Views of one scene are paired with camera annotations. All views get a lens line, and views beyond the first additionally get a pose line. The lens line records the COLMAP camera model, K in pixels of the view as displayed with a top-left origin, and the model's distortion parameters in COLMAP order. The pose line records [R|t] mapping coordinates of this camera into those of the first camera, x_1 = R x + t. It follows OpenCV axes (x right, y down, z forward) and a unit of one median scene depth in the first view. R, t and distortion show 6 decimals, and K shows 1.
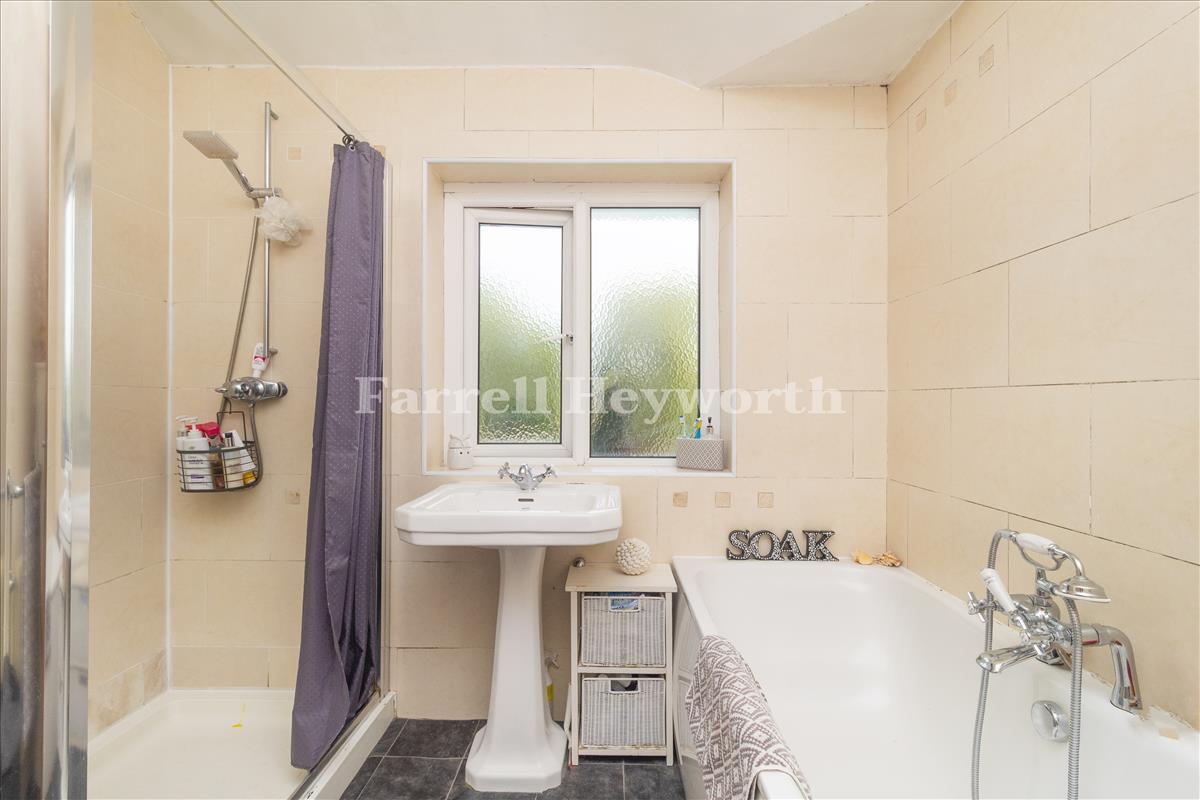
lens RADIAL K [[551.7, 0, 599.1], [0, 551.7, 399.0], [0, 0, 1]] dist [-0.001615, 0.000265]
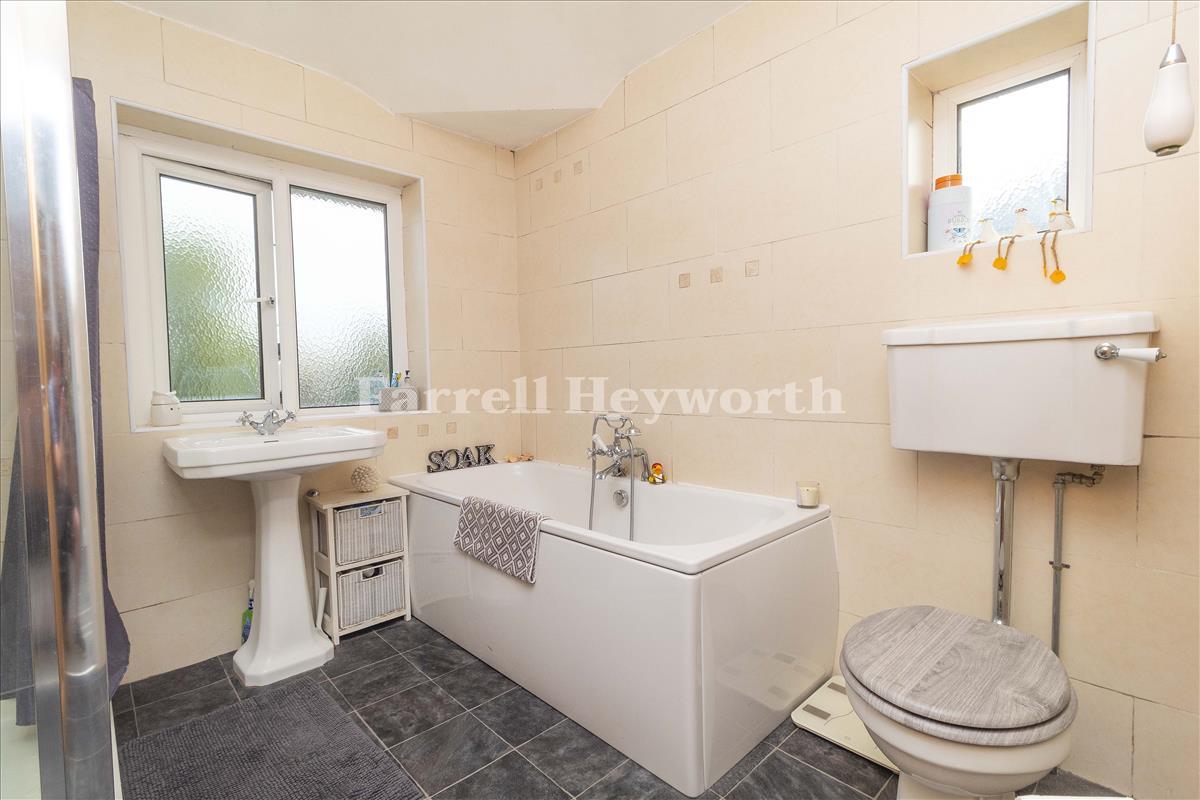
lens RADIAL K [[551.7, 0, 599.1], [0, 551.7, 400.1], [0, 0, 1]] dist [-0.001615, 0.000265]
pose [[0.706485, -0.048530, 0.706062, -0.432362], [0.020036, 0.998618, 0.048591, 0.051659], [-0.707444, -0.020182, 0.706481, -0.268615]]
